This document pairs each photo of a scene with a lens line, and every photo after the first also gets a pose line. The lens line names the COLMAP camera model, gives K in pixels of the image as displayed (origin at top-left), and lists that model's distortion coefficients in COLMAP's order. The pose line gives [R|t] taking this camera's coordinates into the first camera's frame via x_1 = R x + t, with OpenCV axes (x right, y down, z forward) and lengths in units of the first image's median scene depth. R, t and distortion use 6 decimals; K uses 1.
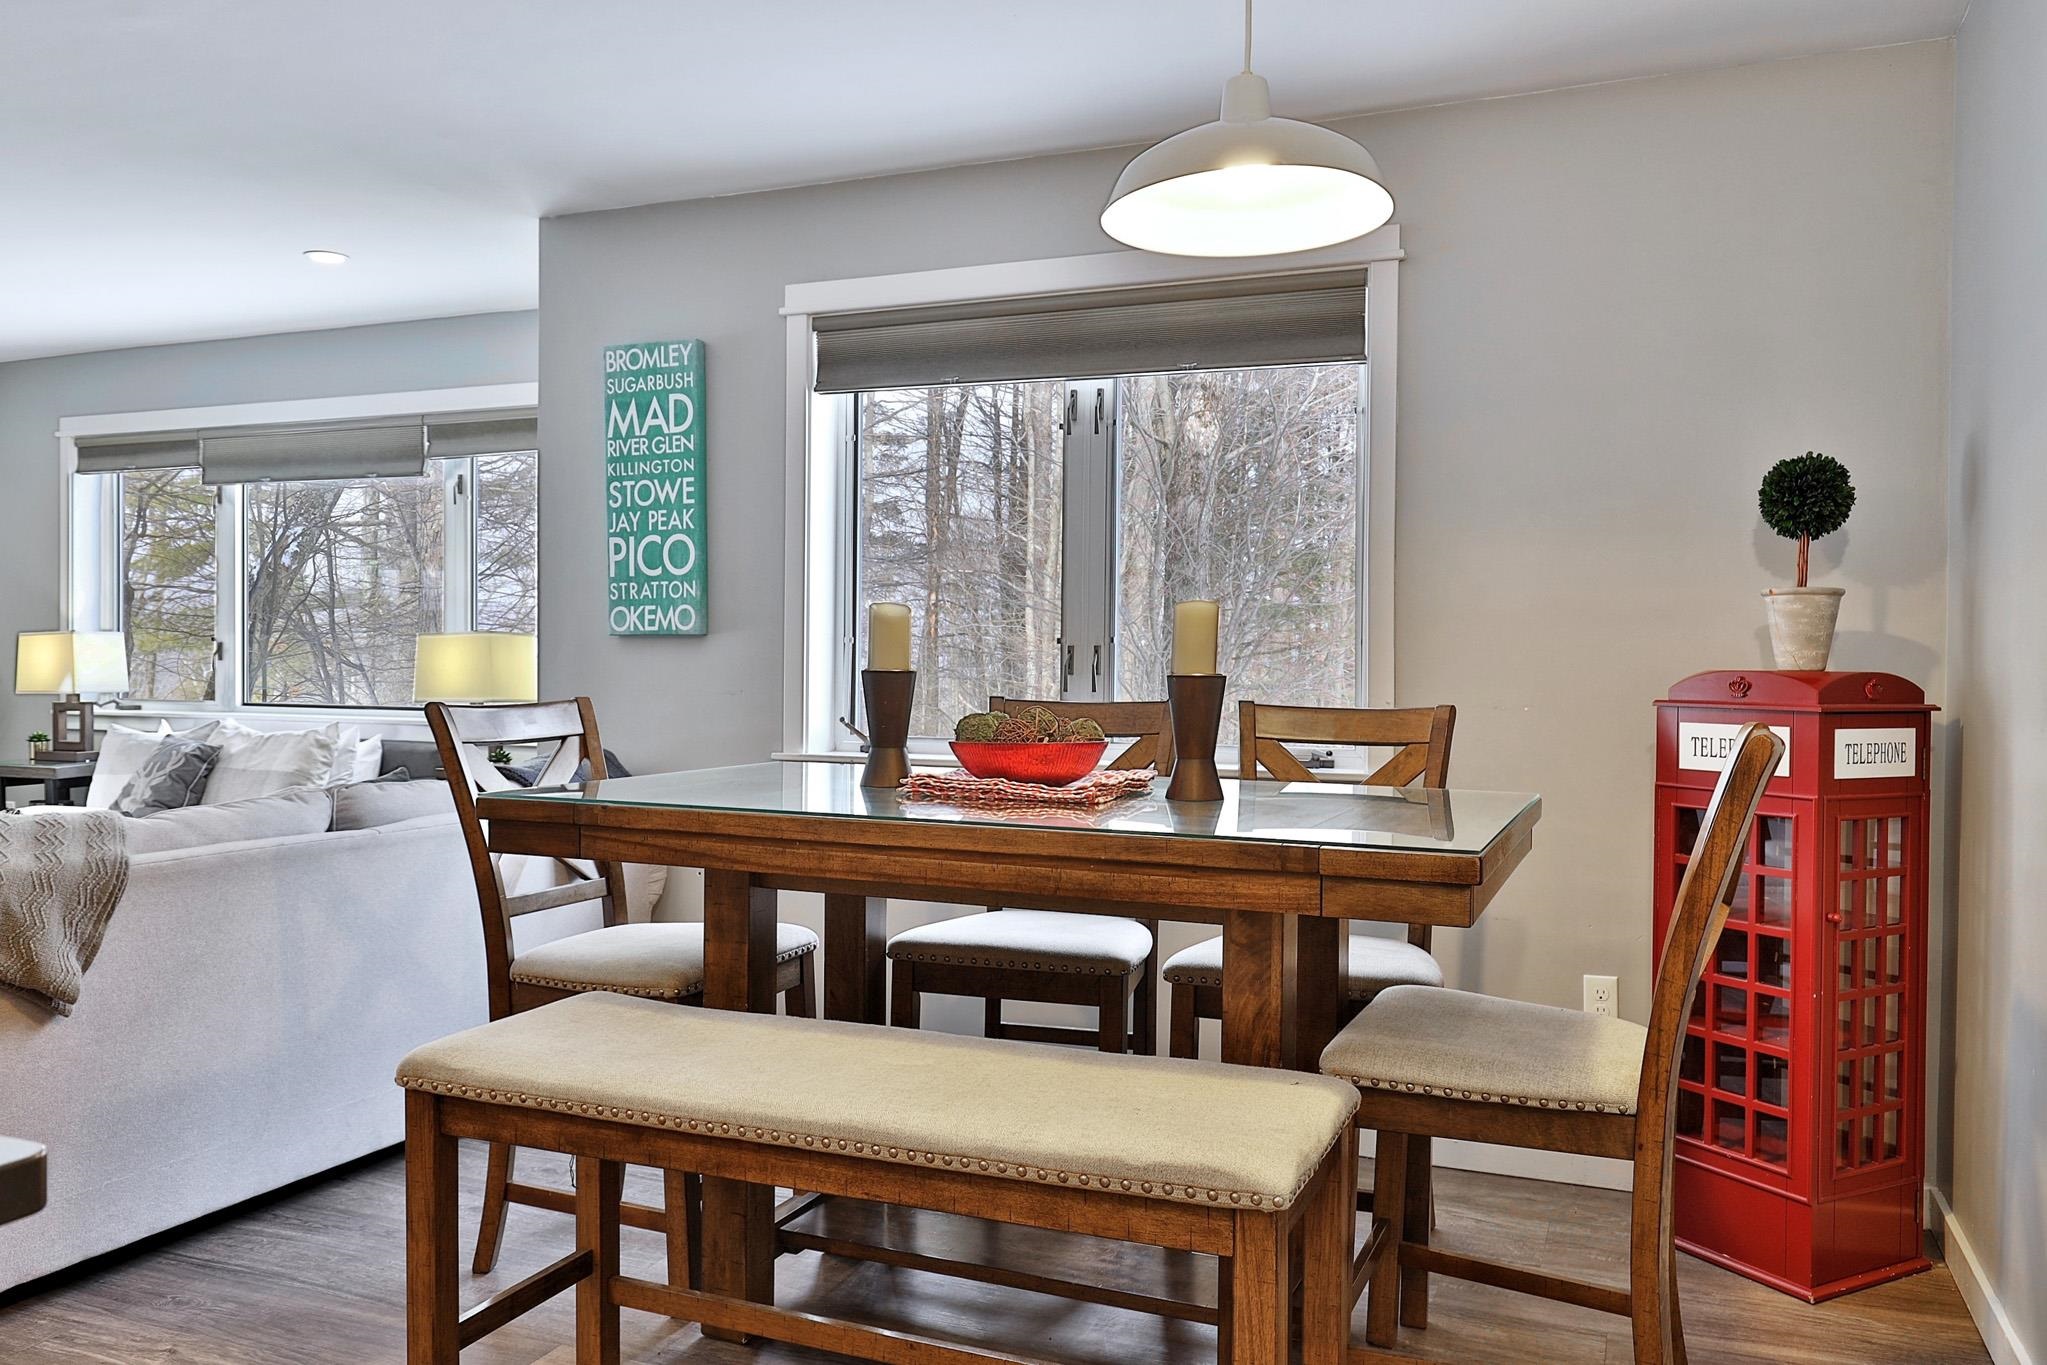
lens RADIAL K [[1528.9, 0, 1030.2], [0, 1528.9, 682.3], [0, 0, 1]] dist [0.001773, -0.002796]
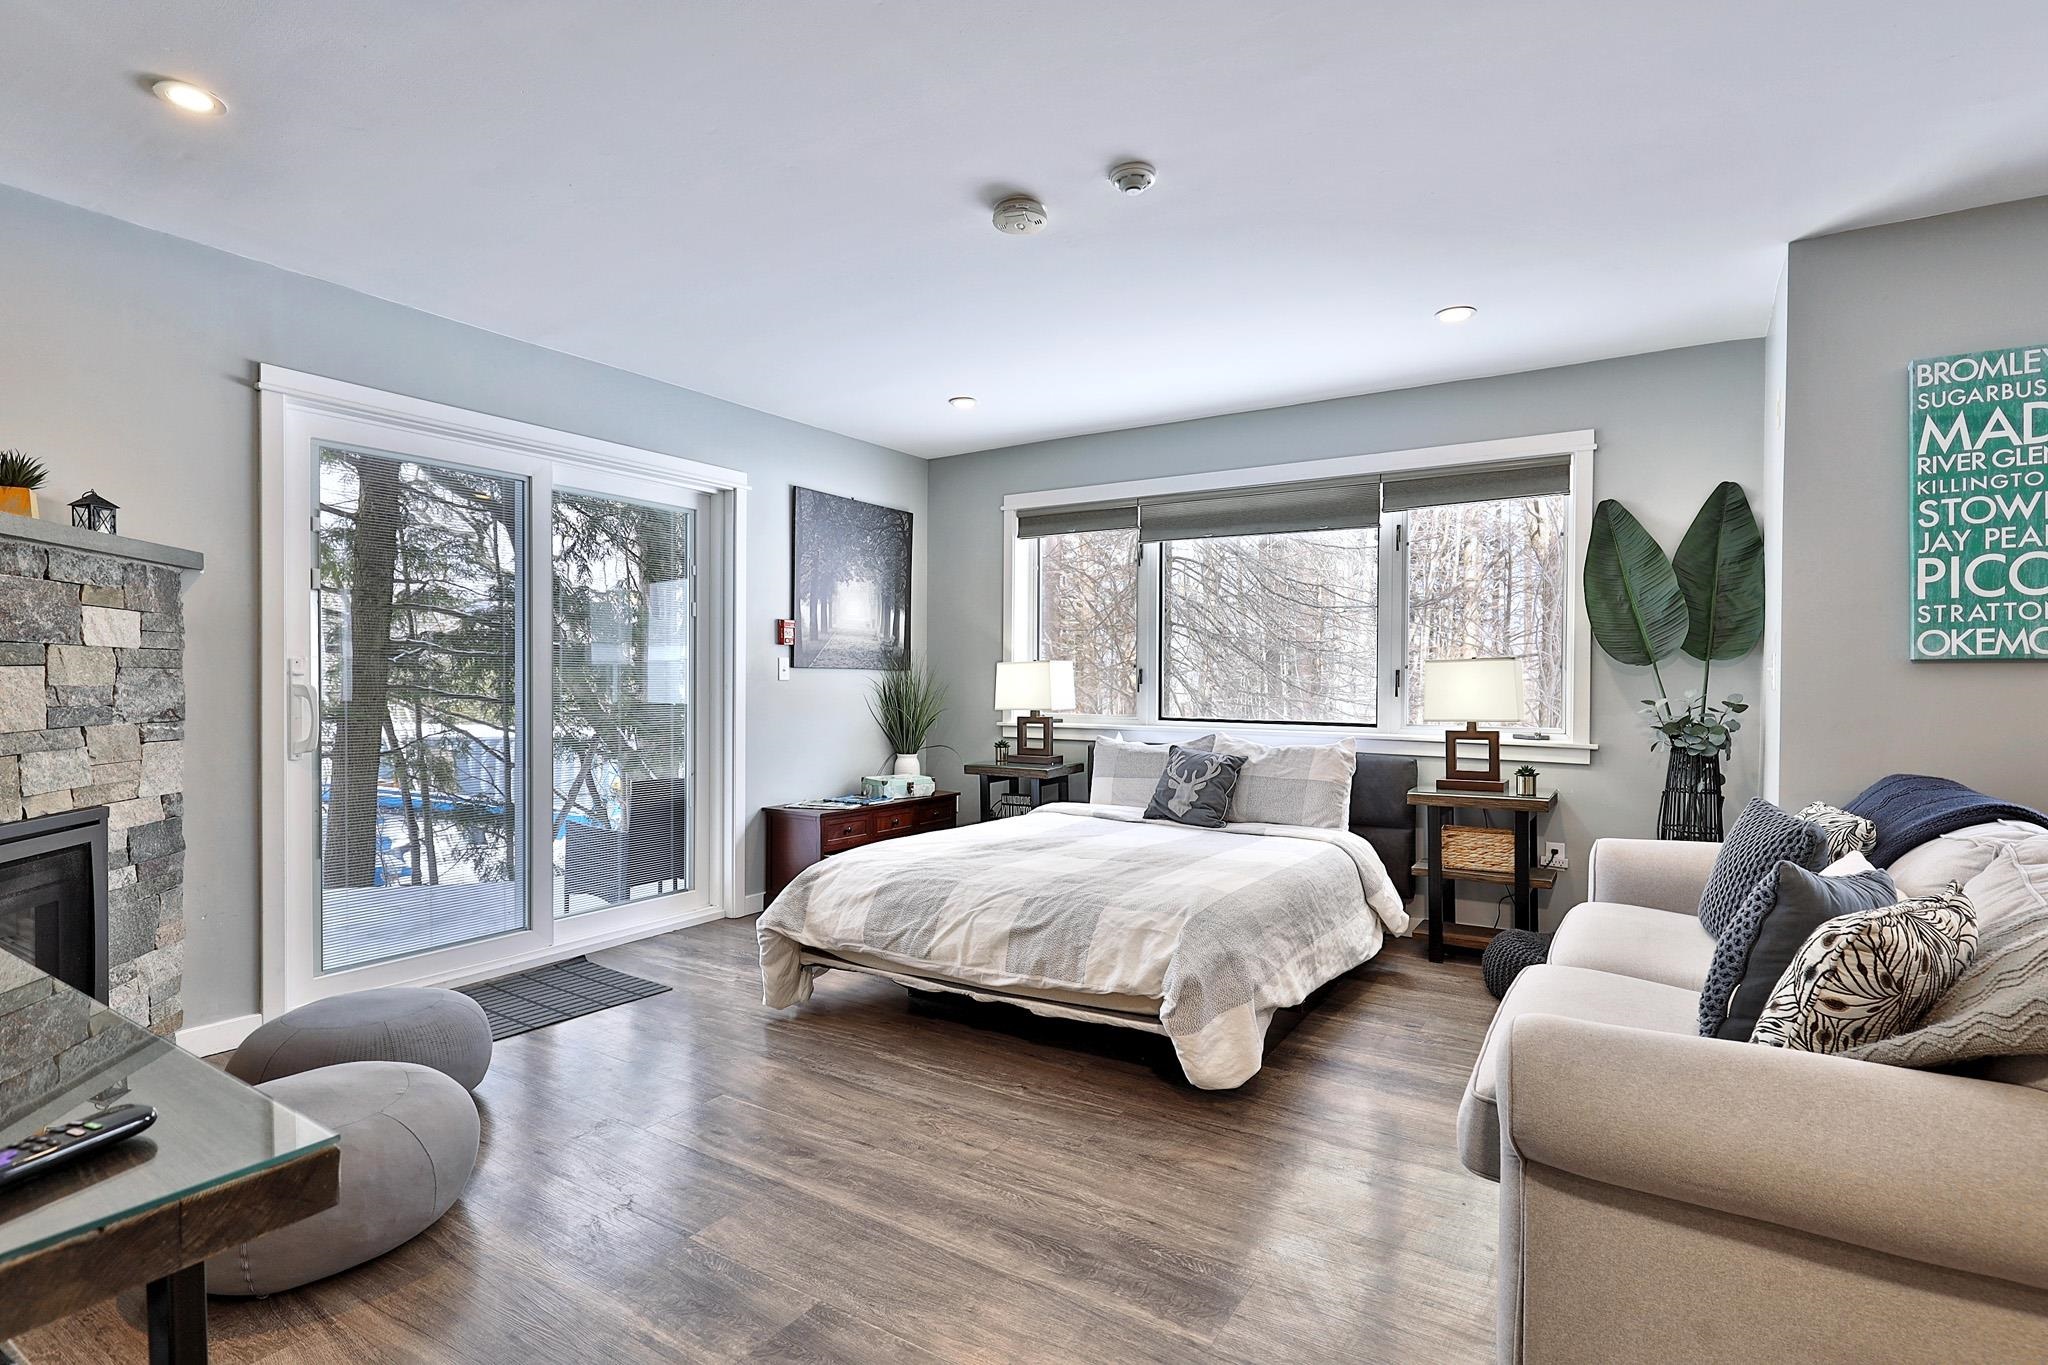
lens RADIAL K [[979.3, 0, 1032.9], [0, 979.3, 687.2], [0, 0, 1]] dist [0.000073, 0.000054]
pose [[0.984349, -0.000203, -0.176231, -0.739968], [-0.000926, 0.999980, -0.006324, -0.009590], [0.176229, 0.006389, 0.984329, 0.306029]]
